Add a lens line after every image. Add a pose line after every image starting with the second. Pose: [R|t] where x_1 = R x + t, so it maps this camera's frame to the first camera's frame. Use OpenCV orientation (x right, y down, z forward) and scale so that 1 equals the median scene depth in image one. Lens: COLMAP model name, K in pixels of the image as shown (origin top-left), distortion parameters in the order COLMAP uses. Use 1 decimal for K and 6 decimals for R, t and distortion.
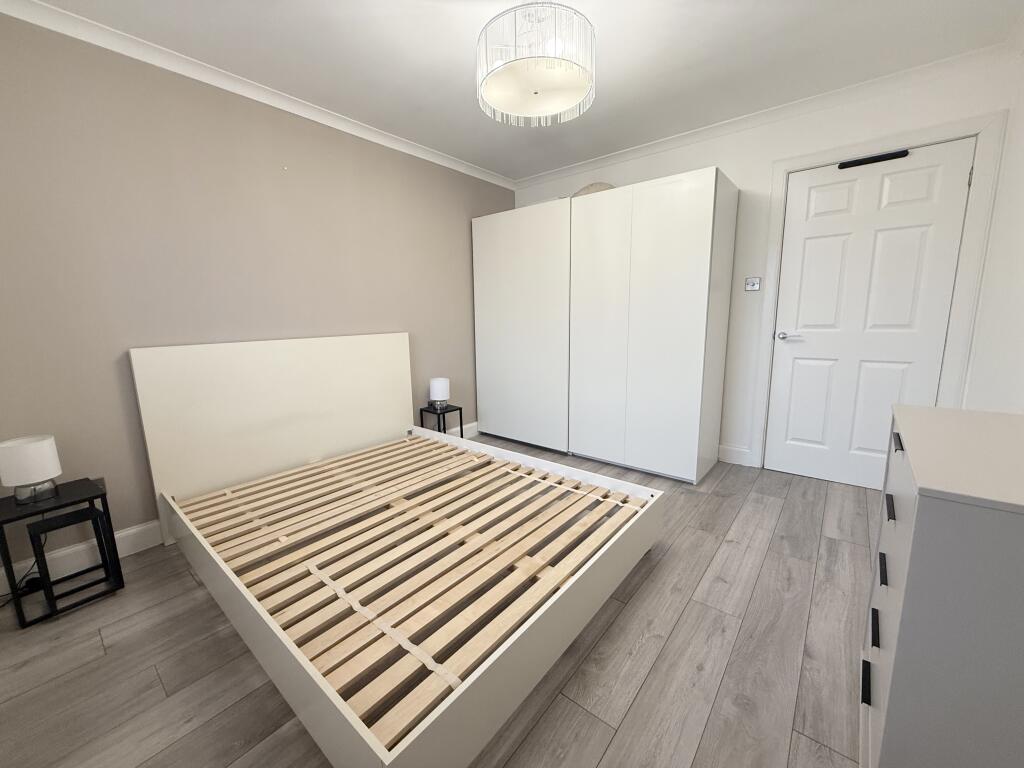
lens RADIAL K [[407.4, 0, 512.0], [0, 407.4, 384.0], [0, 0, 1]] dist [-0.000221, -0.000090]
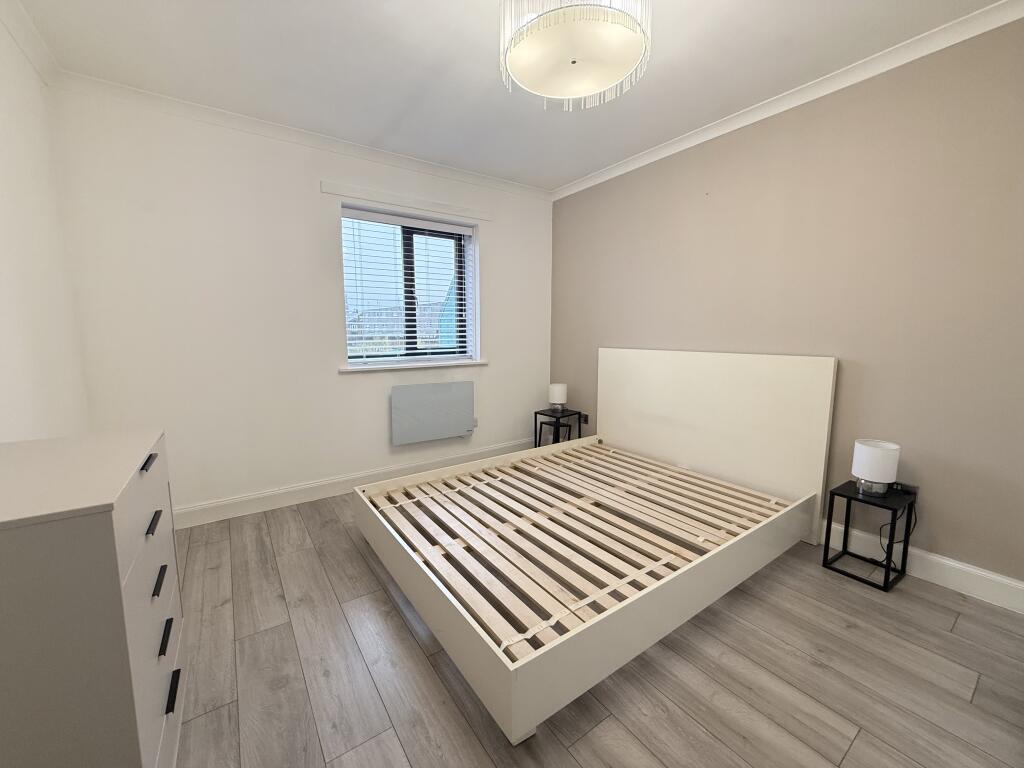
lens RADIAL K [[407.4, 0, 512.0], [0, 407.4, 384.0], [0, 0, 1]] dist [-0.000221, -0.000090]
pose [[-0.262534, 0.148082, -0.953492, 0.983743], [-0.152963, 0.969272, 0.192649, -0.249988], [0.952722, 0.196426, -0.231816, 1.239976]]
